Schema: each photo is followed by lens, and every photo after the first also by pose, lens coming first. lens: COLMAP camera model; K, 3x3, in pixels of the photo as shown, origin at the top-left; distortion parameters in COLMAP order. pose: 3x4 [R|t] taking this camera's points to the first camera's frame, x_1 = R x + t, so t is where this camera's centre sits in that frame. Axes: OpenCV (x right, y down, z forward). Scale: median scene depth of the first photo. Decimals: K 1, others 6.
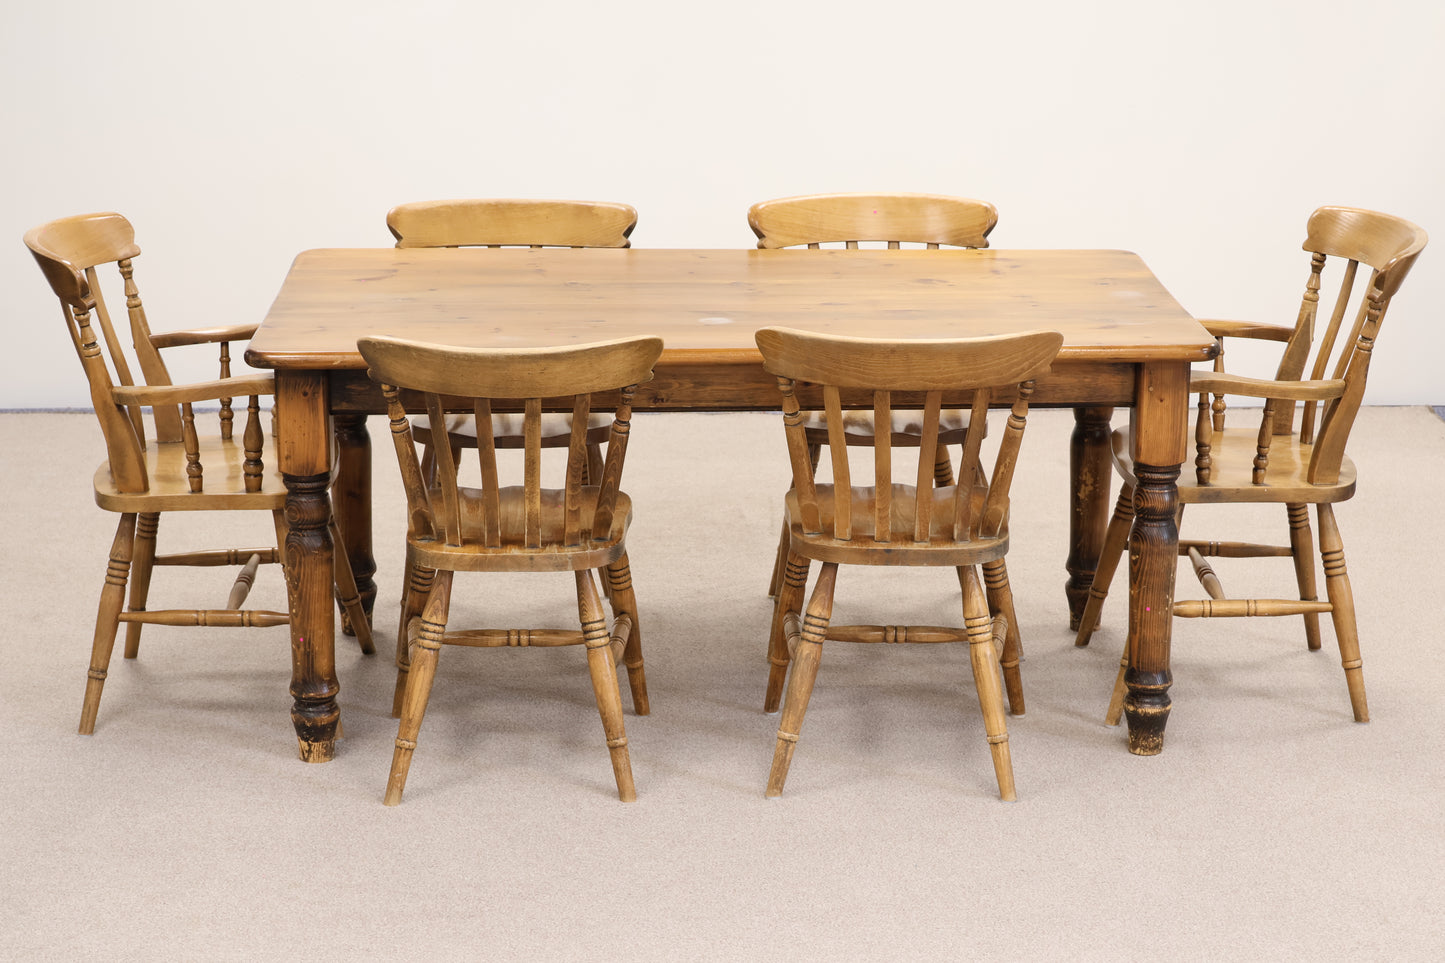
lens RADIAL K [[3009.7, 0, 722.5], [0, 3009.7, 481.5], [0, 0, 1]] dist [-0.000408, -0.051495]
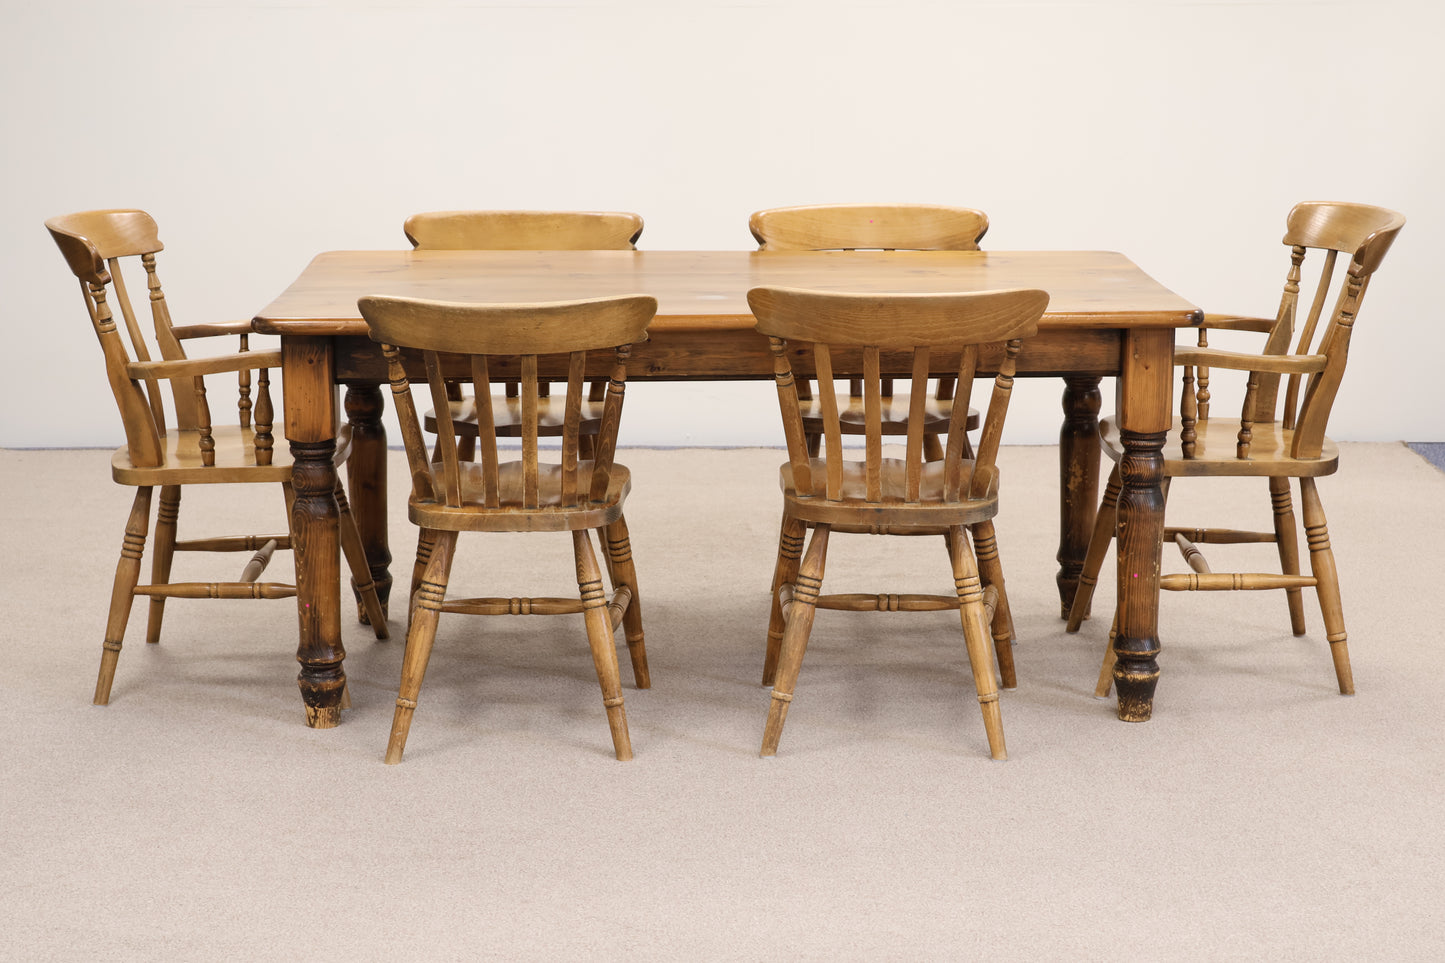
lens RADIAL K [[2655.5, 0, 722.5], [0, 2655.5, 481.5], [0, 0, 1]] dist [0.007260, 0.067401]
pose [[0.999872, -0.001612, -0.015899, 0.015507], [0.000729, 0.998465, -0.055386, 0.059549], [0.015963, 0.055367, 0.998338, 0.095750]]
